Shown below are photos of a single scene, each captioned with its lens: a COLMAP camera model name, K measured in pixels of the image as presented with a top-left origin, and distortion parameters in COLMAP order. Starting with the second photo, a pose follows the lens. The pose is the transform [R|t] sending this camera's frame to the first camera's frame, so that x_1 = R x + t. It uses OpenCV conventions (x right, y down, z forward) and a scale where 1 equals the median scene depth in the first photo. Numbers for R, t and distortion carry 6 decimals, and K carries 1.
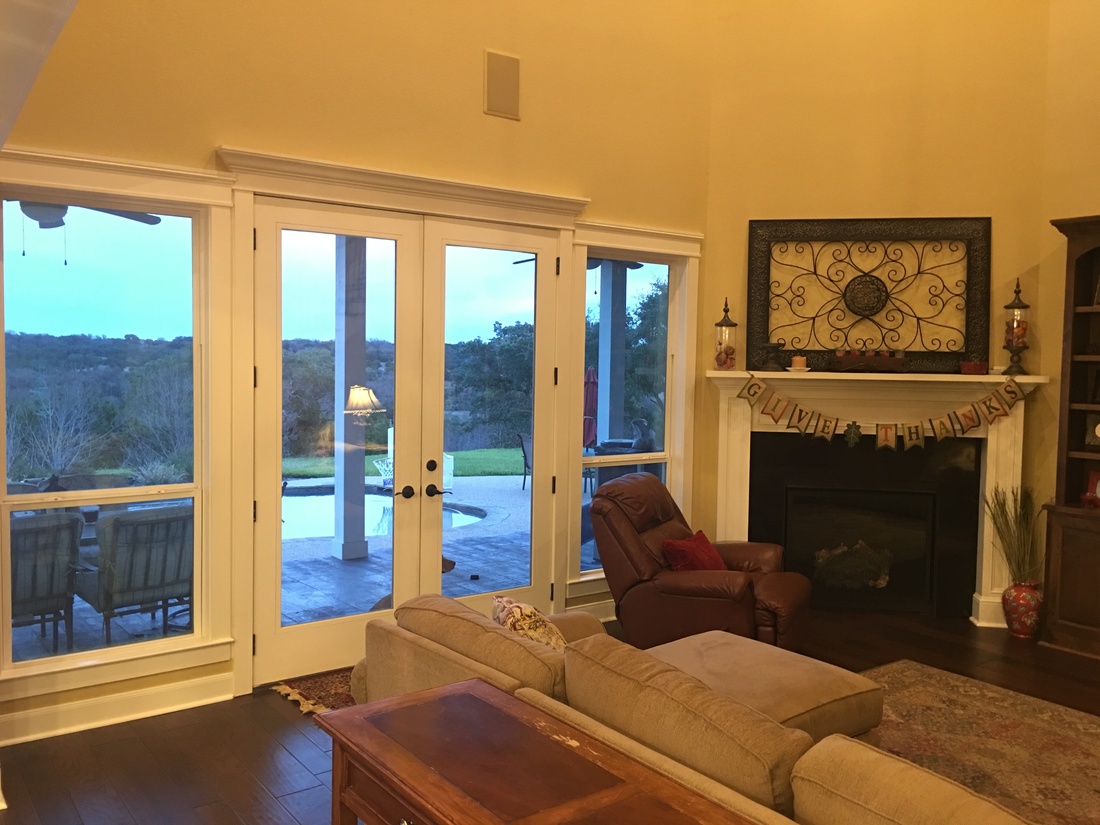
lens RADIAL K [[938.3, 0, 547.4], [0, 938.3, 412.9], [0, 0, 1]] dist [0.044857, -0.021423]
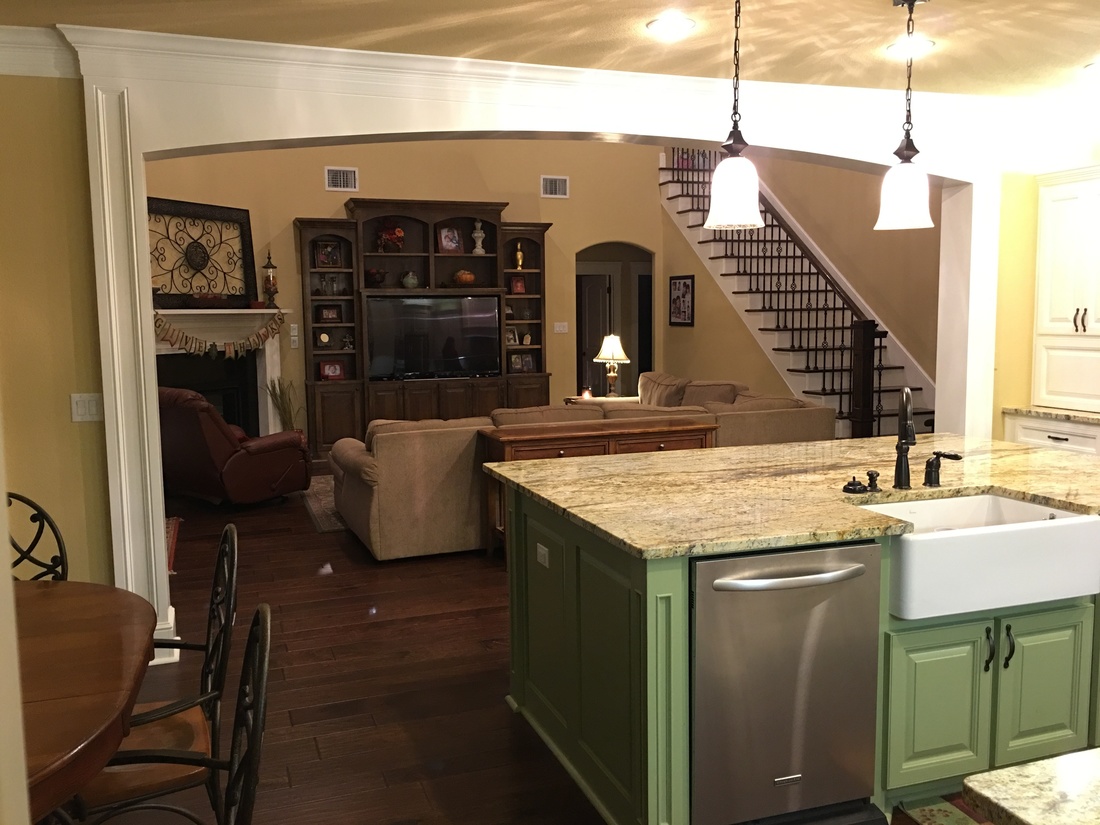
lens RADIAL K [[938.3, 0, 547.9], [0, 938.3, 407.6], [0, 0, 1]] dist [0.044857, -0.021423]
pose [[0.287333, -0.117505, 0.950596, -0.926102], [0.077920, 0.992025, 0.099073, 0.004981], [-0.954656, 0.045604, 0.294197, 0.069606]]
